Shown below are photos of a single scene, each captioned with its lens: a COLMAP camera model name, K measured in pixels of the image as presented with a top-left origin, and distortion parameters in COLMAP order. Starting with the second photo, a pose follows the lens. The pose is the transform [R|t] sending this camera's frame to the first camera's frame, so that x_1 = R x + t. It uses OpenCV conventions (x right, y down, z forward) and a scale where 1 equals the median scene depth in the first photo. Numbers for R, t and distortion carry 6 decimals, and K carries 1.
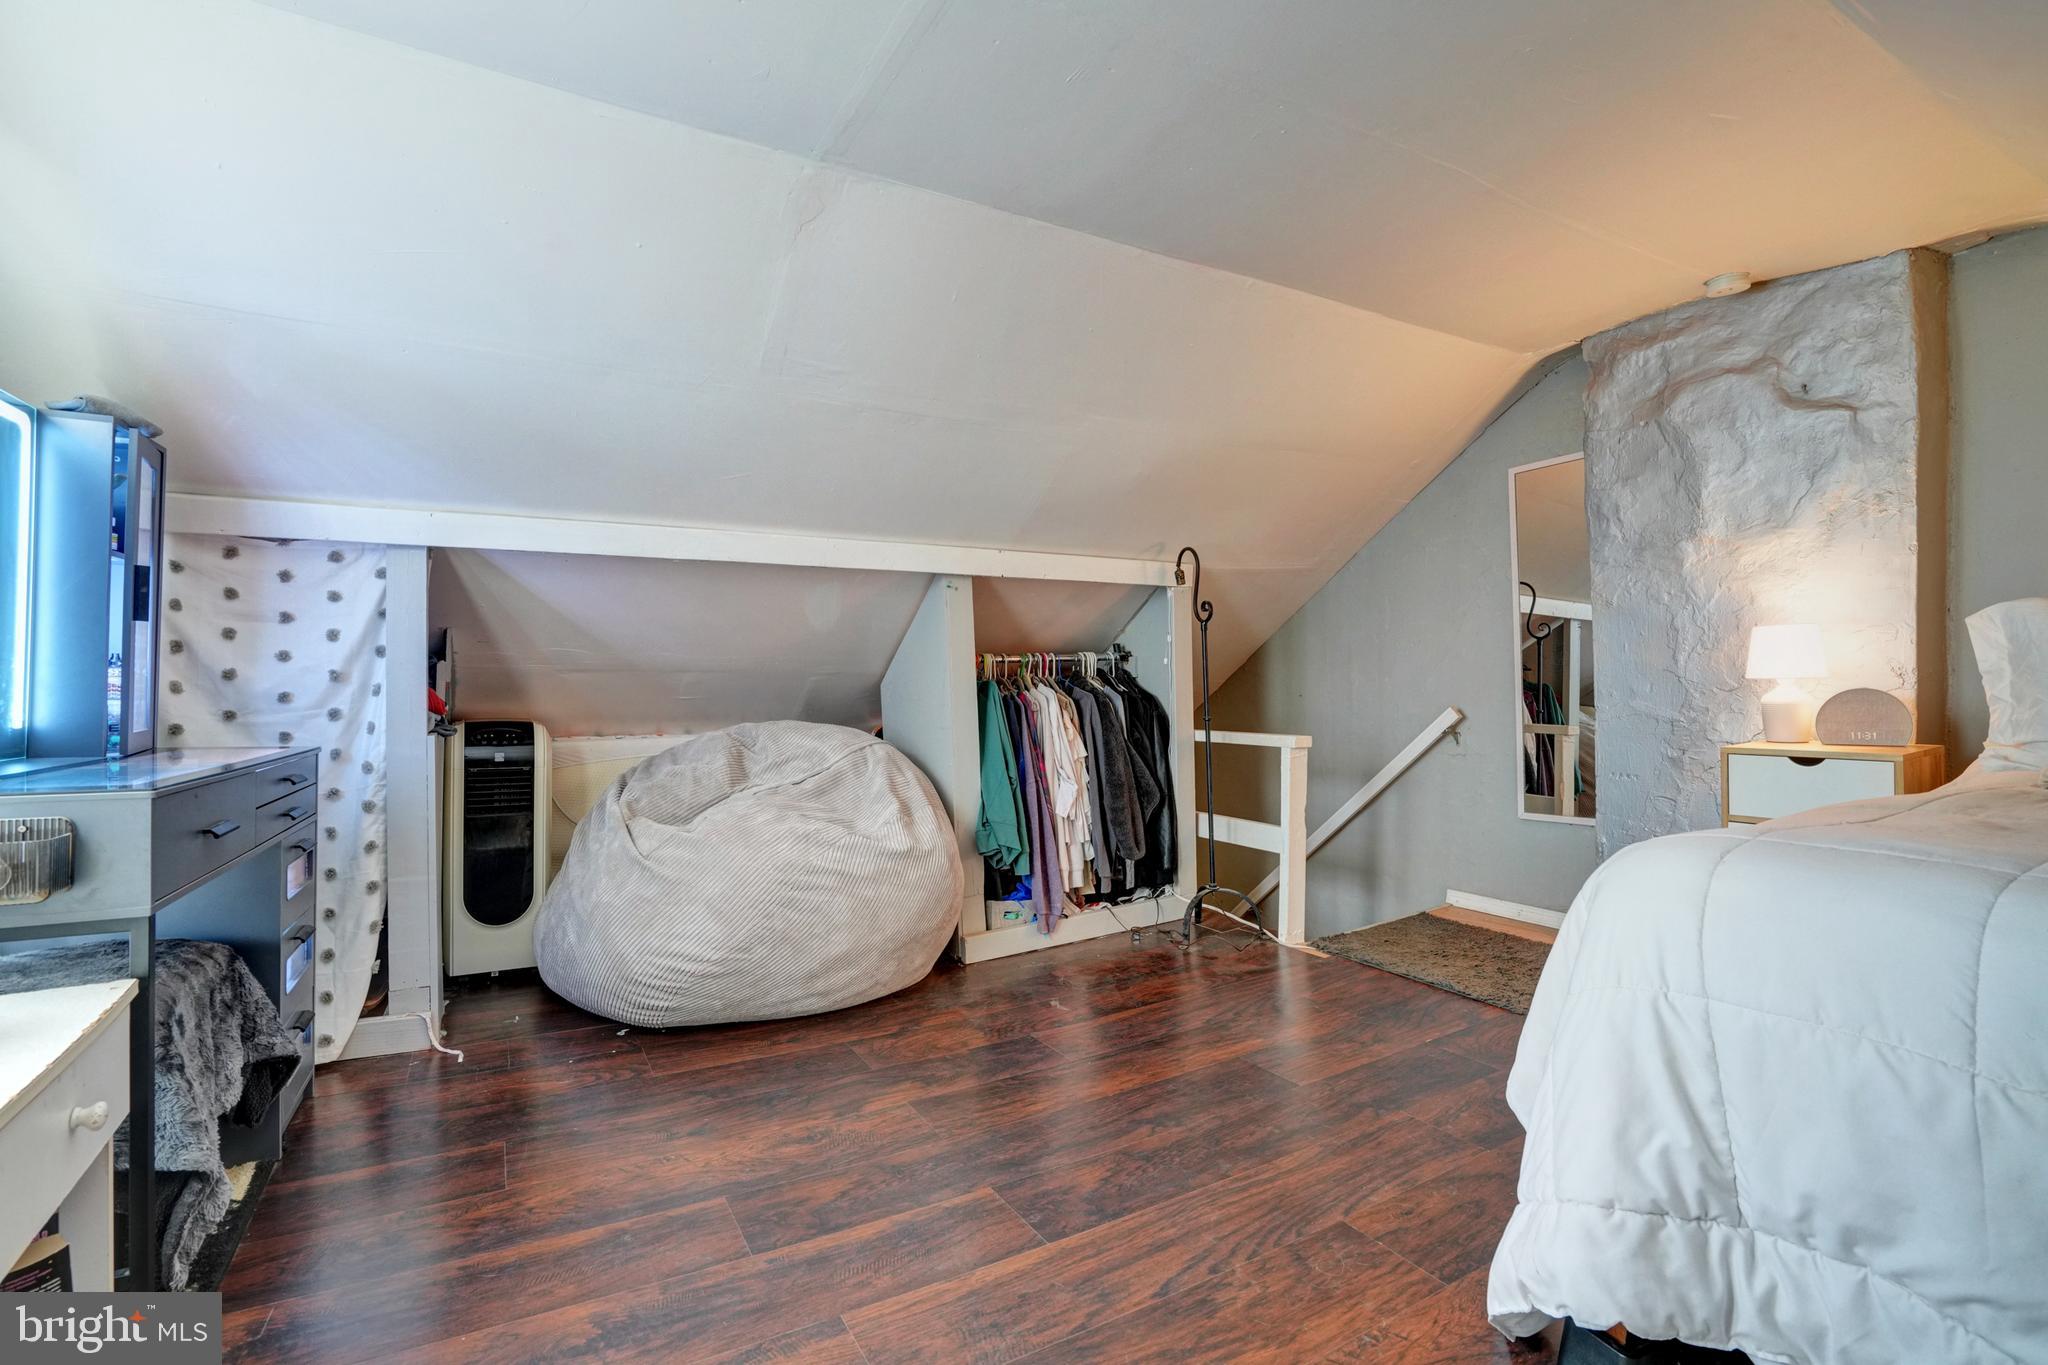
lens RADIAL K [[940.4, 0, 1025.7], [0, 940.4, 678.1], [0, 0, 1]] dist [-0.051472, 0.015826]
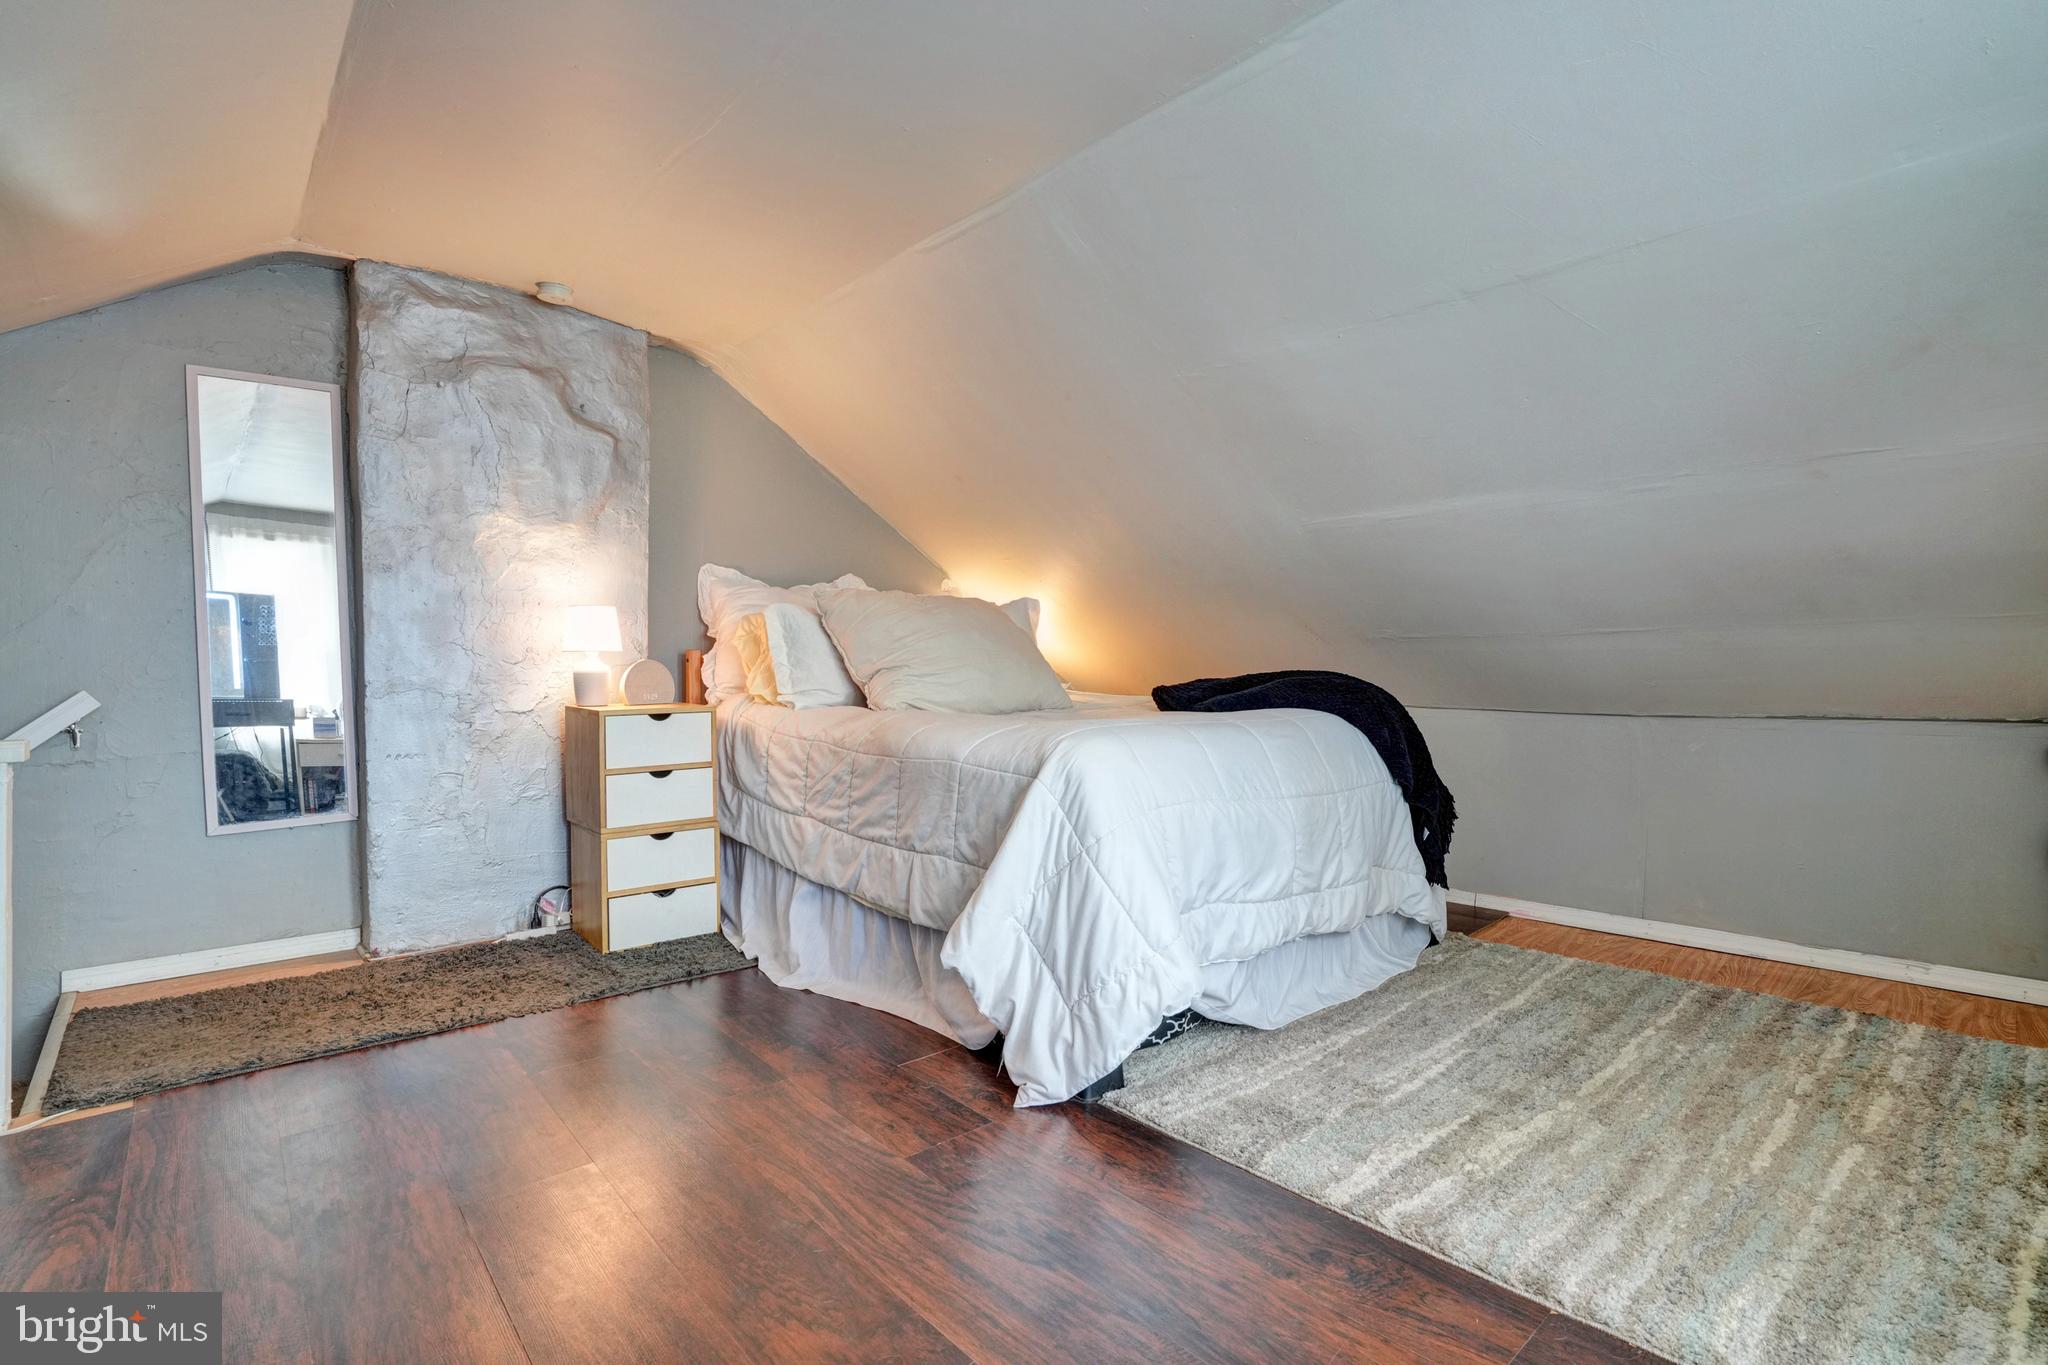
lens RADIAL K [[940.4, 0, 1026.1], [0, 940.4, 673.5], [0, 0, 1]] dist [-0.051472, 0.015826]
pose [[-0.195872, 0.003442, 0.980623, -0.391009], [0.004257, 0.999987, -0.002660, 0.030055], [-0.980620, 0.003654, -0.195884, 0.601893]]
